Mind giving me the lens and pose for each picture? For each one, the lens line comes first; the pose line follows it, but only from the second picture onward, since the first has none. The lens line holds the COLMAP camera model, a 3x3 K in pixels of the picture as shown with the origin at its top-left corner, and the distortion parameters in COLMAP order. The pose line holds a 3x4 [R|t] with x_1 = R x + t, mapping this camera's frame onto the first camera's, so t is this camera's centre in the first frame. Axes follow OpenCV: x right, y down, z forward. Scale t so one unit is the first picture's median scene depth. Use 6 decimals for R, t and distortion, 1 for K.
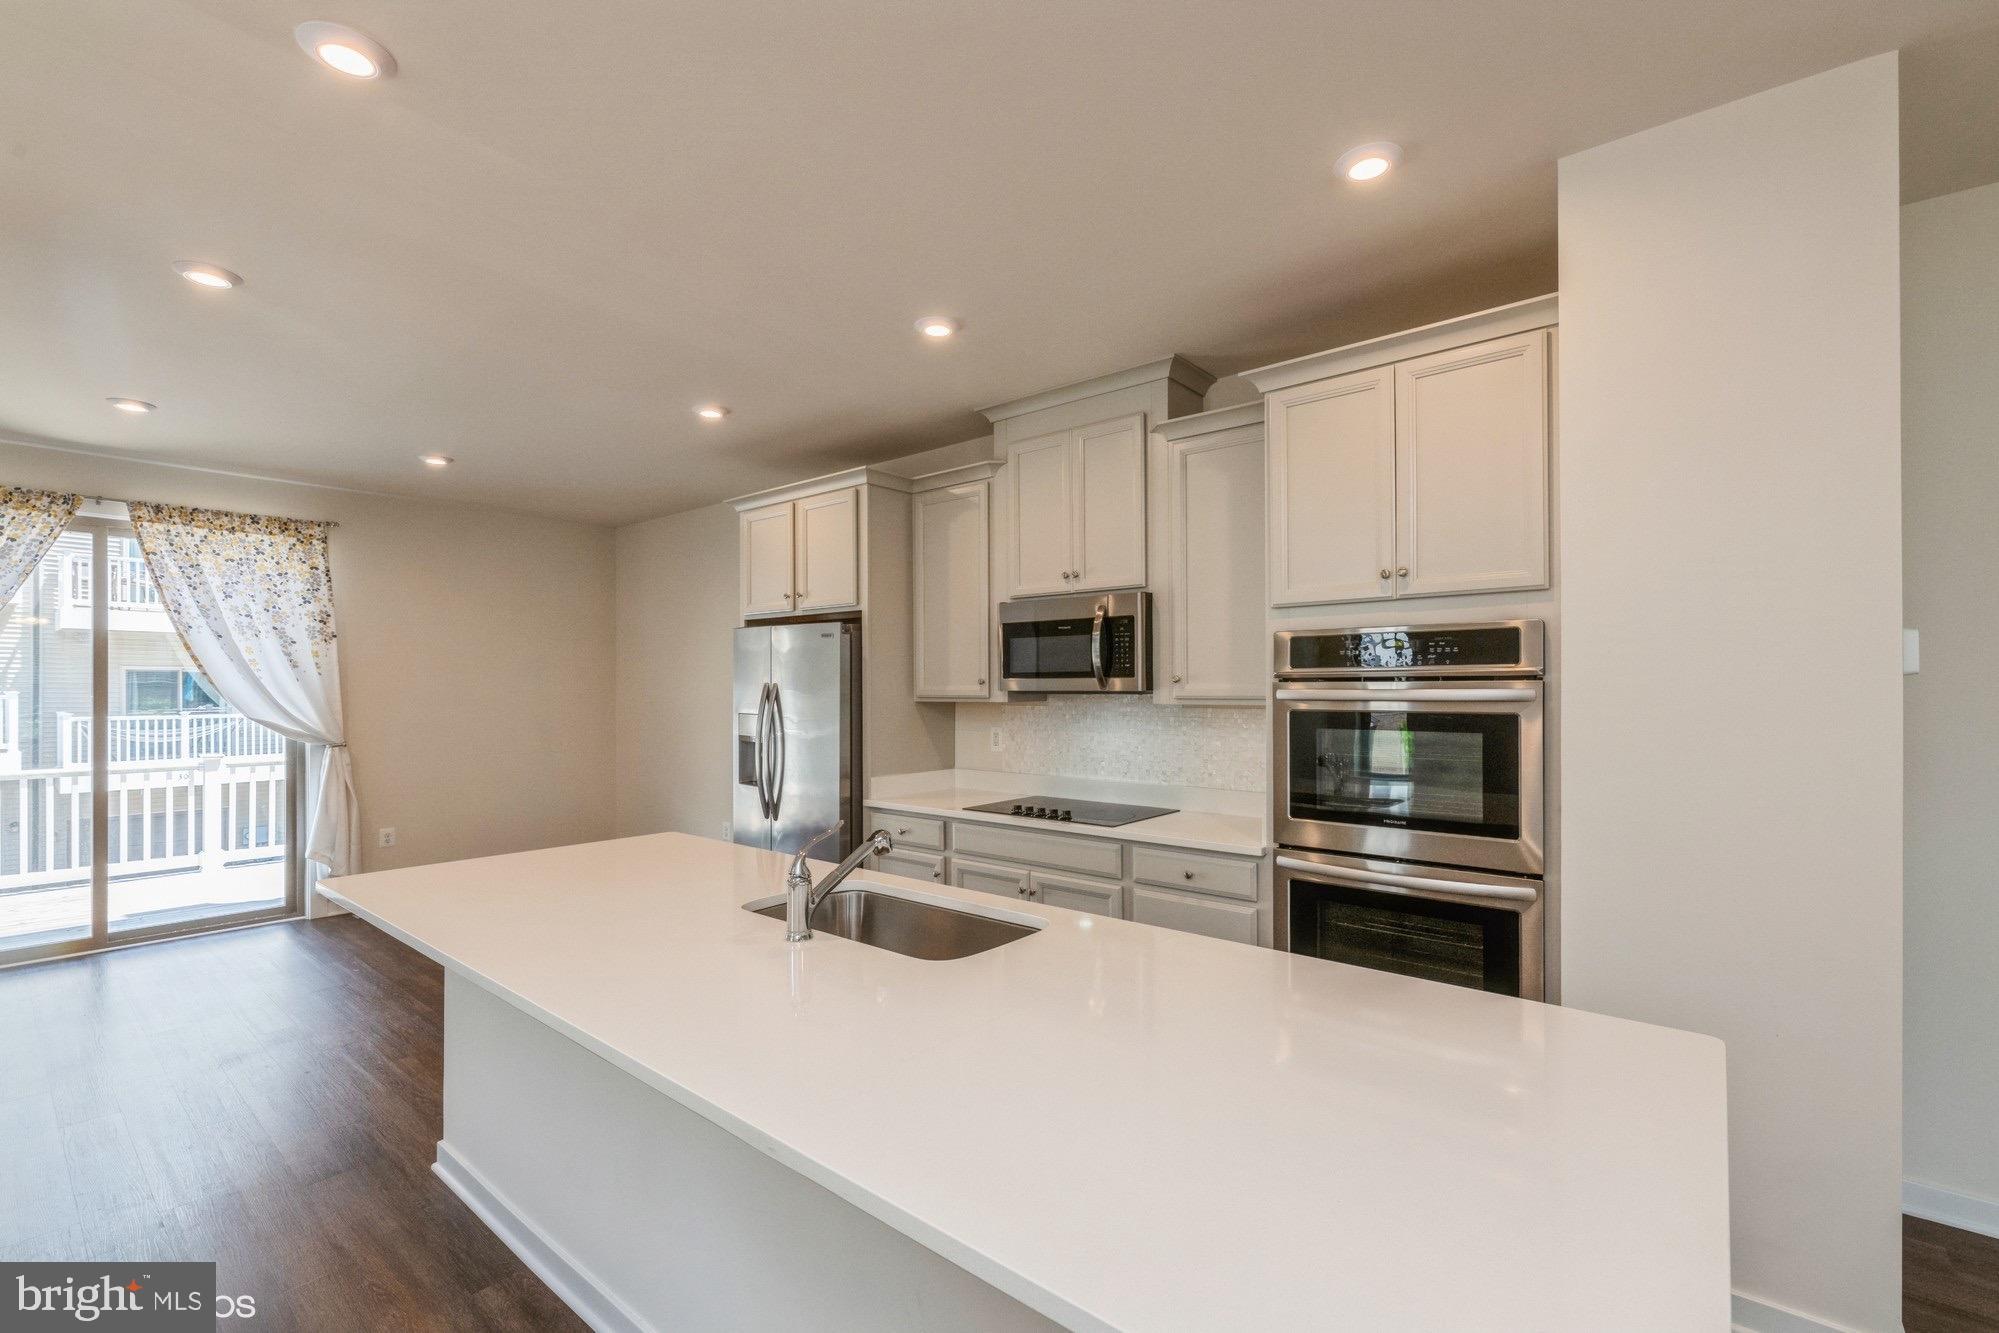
lens RADIAL K [[858.0, 0, 1003.7], [0, 858.0, 684.2], [0, 0, 1]] dist [-0.001029, 0.000203]
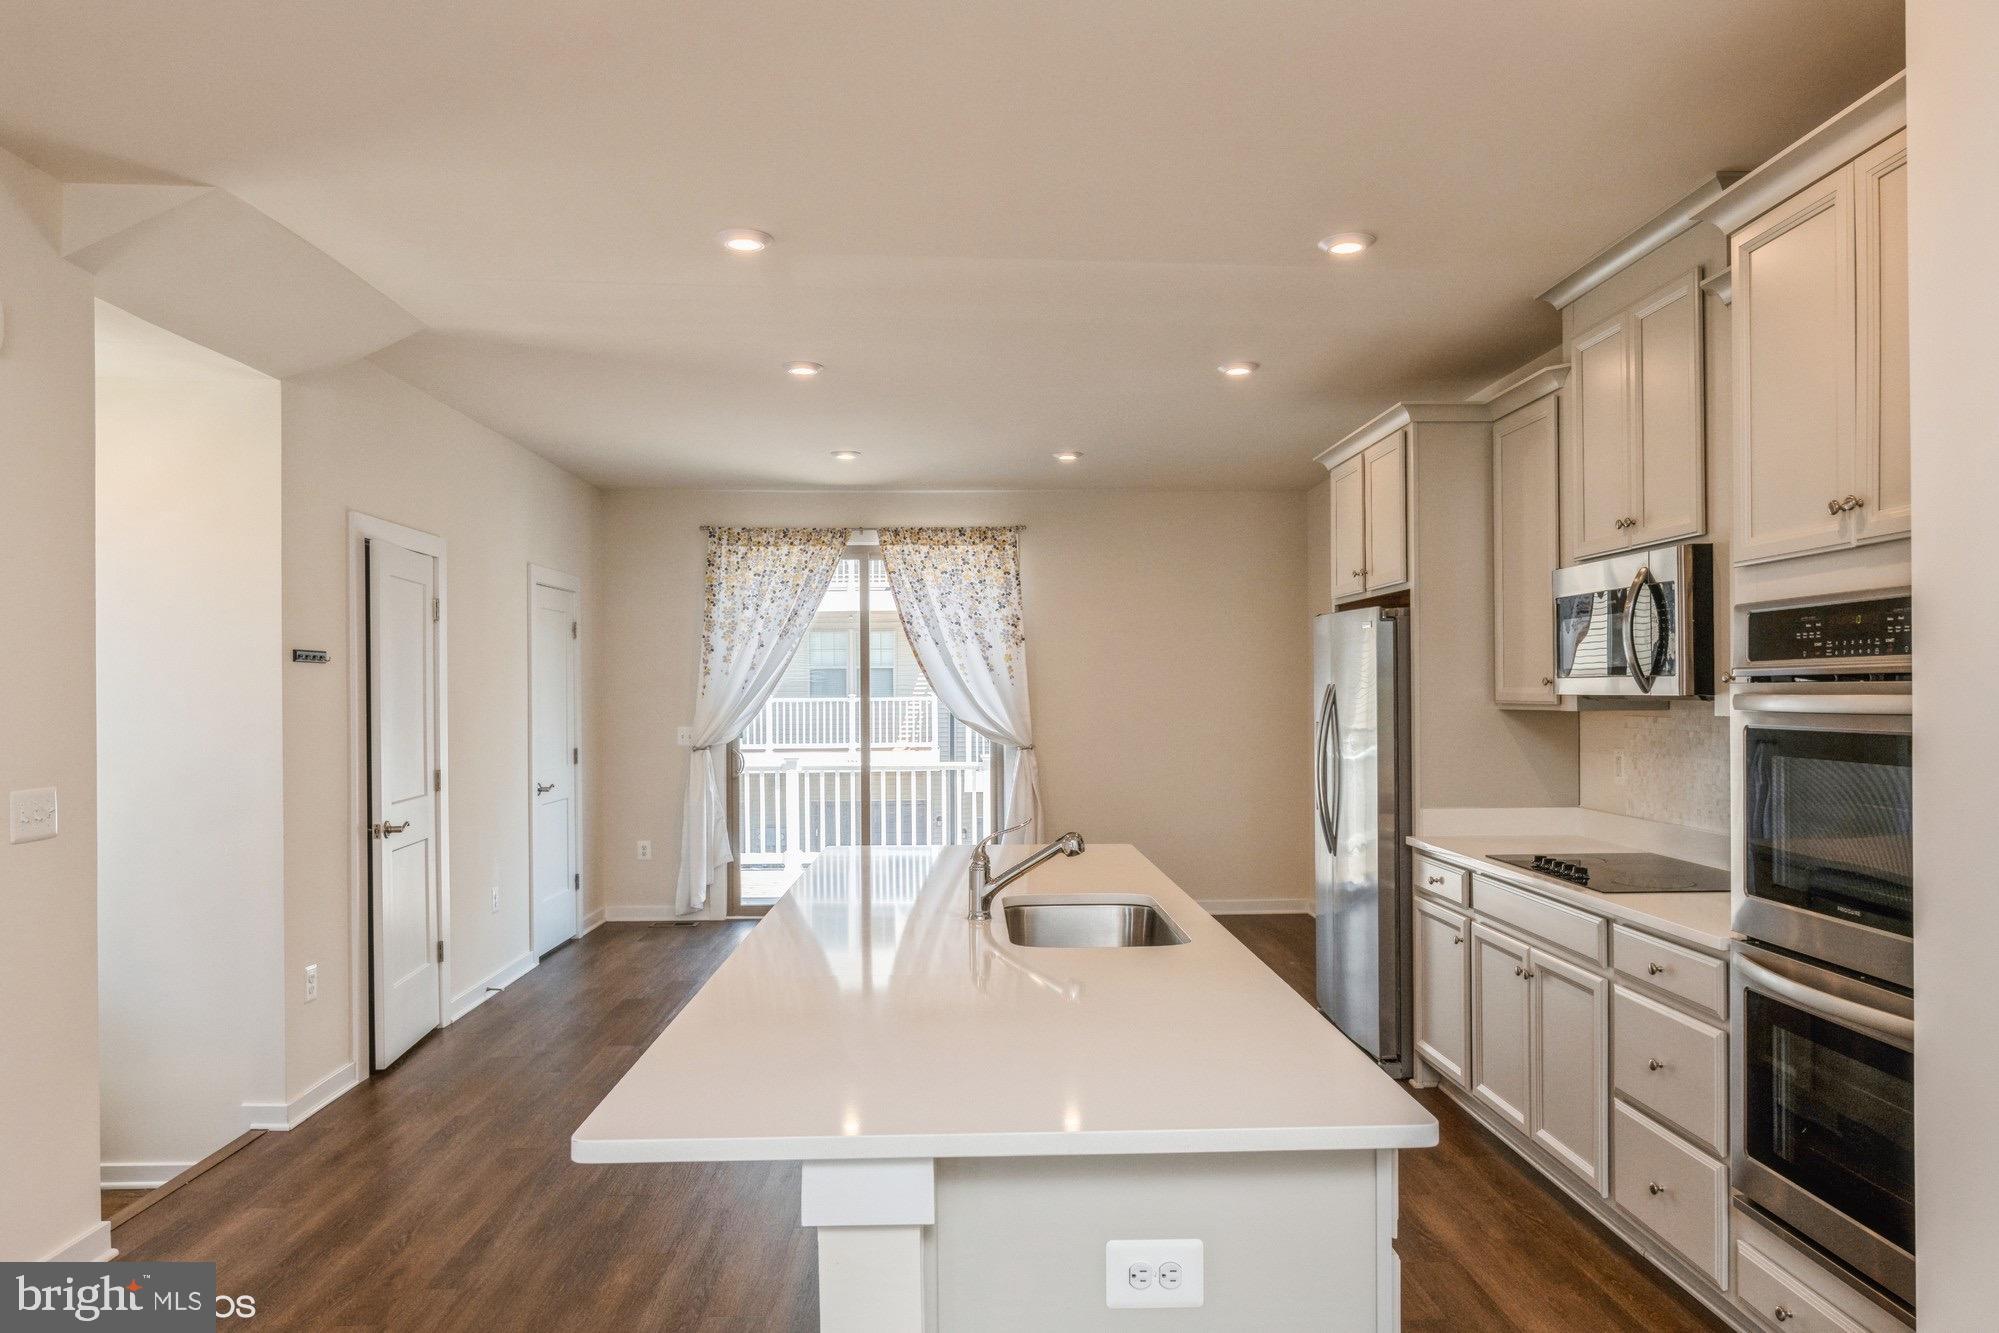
lens RADIAL K [[1311.7, 0, 1003.6], [0, 1311.7, 693.8], [0, 0, 1]] dist [-0.000052, -0.001147]
pose [[0.661361, 0.000987, -0.750067, 0.433916], [0.006022, 0.999960, 0.006626, -0.002626], [0.750044, -0.008899, 0.661328, -0.041388]]
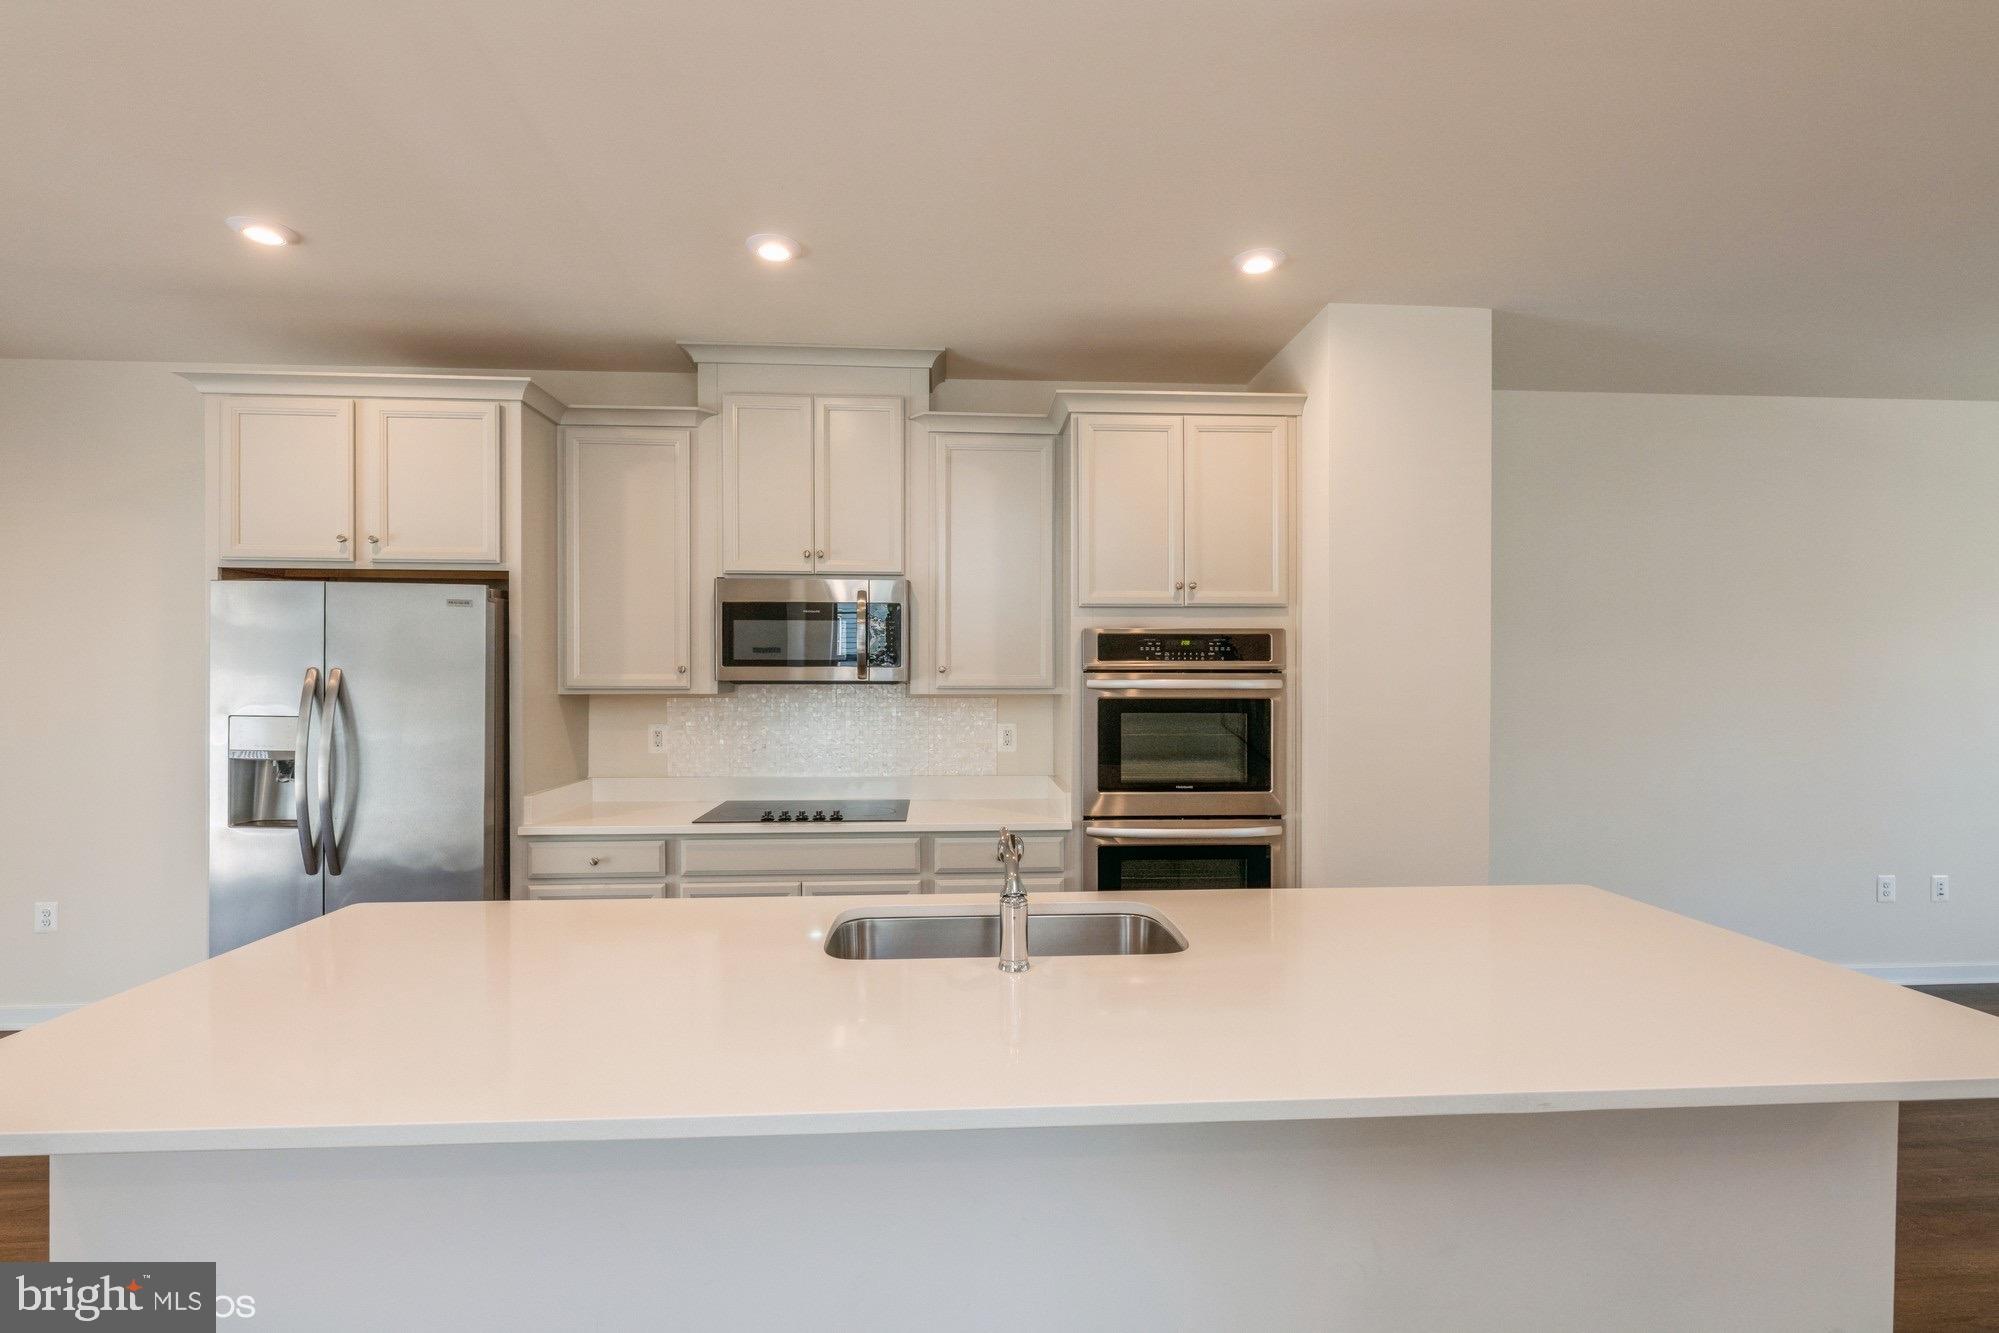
lens RADIAL K [[858.0, 0, 1003.7], [0, 858.0, 684.2], [0, 0, 1]] dist [-0.001029, 0.000203]
pose [[0.729781, 0.000334, 0.683681, -0.330561], [-0.006539, 0.999958, 0.006491, 0.003452], [-0.683649, -0.009208, 0.729753, 0.157745]]
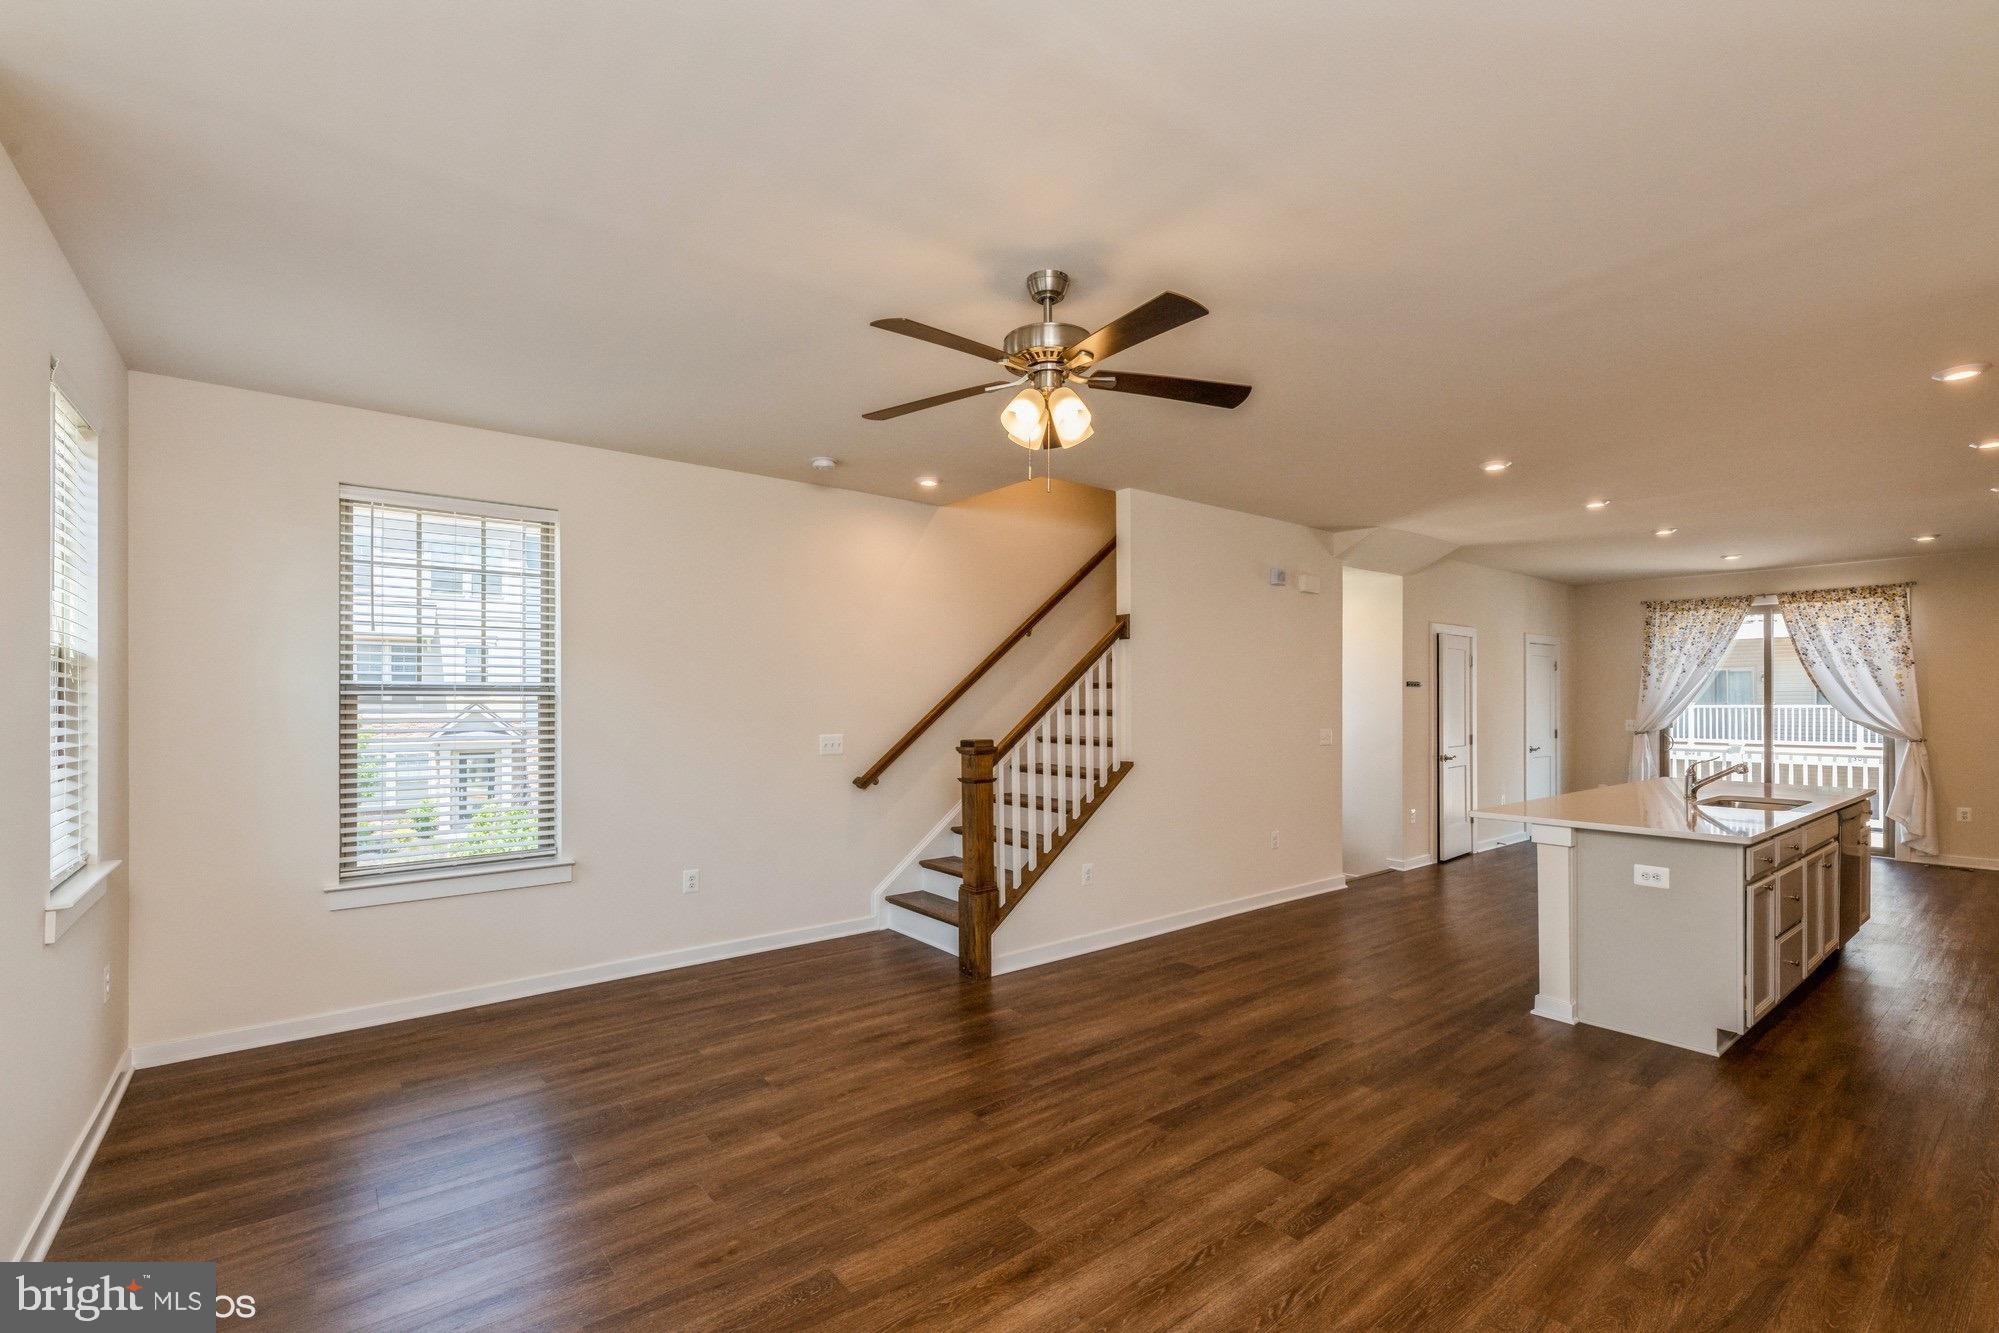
lens RADIAL K [[873.1, 0, 1011.1], [0, 873.1, 695.7], [0, 0, 1]] dist [-0.000599, 0.000019]
pose [[-0.203698, -0.001631, -0.979032, 1.115135], [0.003608, 0.999991, -0.002416, -0.005324], [0.979027, -0.004024, -0.203690, -0.187418]]
